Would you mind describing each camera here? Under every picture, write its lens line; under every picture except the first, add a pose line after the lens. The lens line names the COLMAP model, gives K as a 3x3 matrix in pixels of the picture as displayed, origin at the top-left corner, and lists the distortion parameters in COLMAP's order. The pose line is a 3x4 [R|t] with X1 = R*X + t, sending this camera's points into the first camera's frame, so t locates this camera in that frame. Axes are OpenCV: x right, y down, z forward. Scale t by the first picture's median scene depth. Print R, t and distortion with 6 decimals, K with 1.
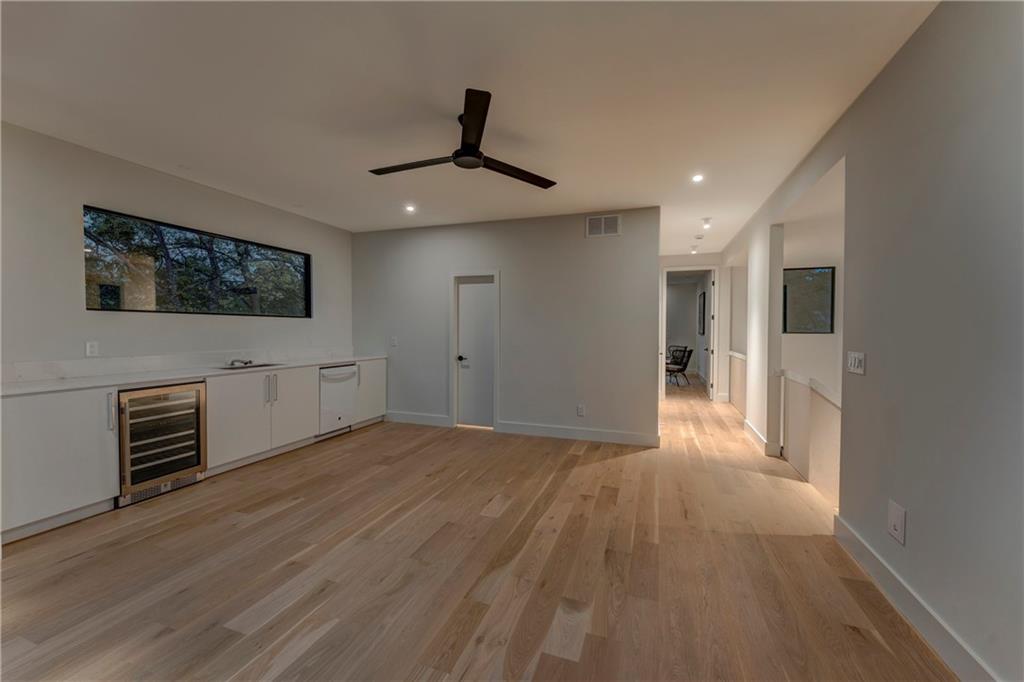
lens RADIAL K [[410.8, 0, 510.4], [0, 410.8, 338.0], [0, 0, 1]] dist [-0.001043, 0.000014]
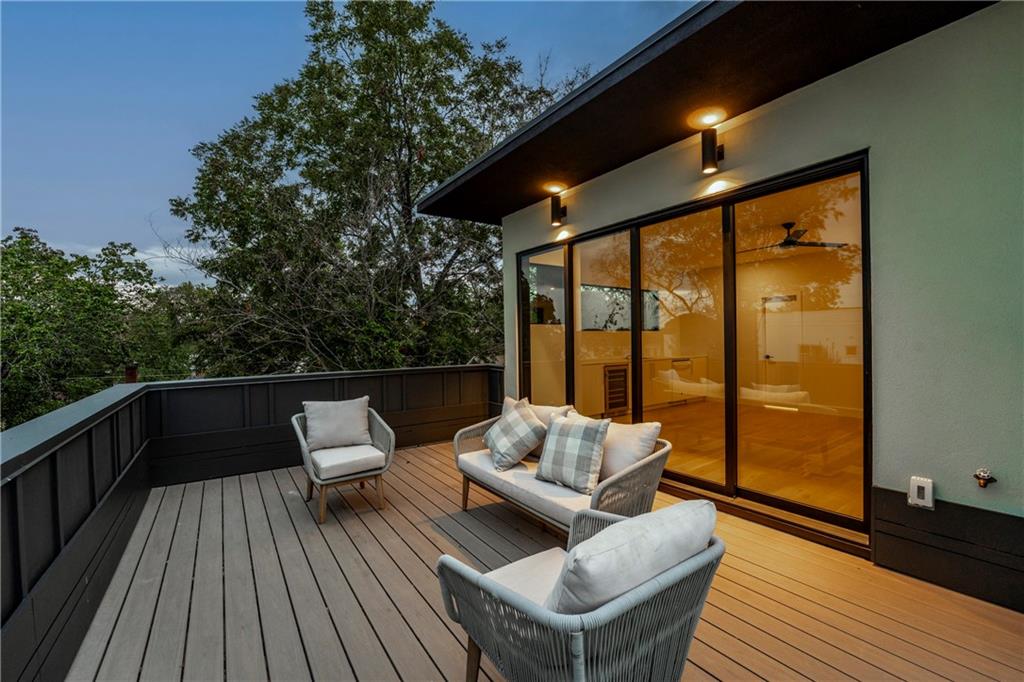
lens RADIAL K [[410.8, 0, 517.7], [0, 410.8, 340.7], [0, 0, 1]] dist [-0.001043, 0.000014]
pose [[0.825141, -0.008987, -0.564855, -0.062344], [0.005547, 0.999954, -0.007807, 0.000665], [0.564899, 0.003308, 0.825153, -1.092420]]
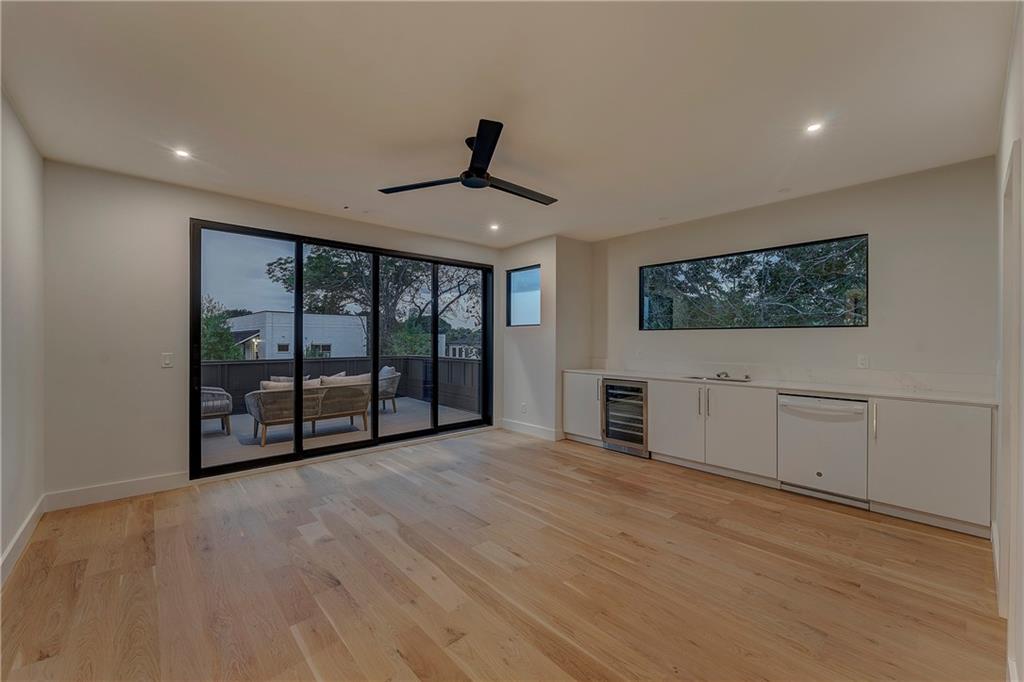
lens RADIAL K [[410.8, 0, 512.2], [0, 410.8, 343.4], [0, 0, 1]] dist [-0.001043, 0.000014]
pose [[-0.477695, 0.001751, -0.878524, 0.669435], [-0.022962, 0.999631, 0.014478, -0.030179], [0.878226, 0.027089, -0.477479, 1.381593]]
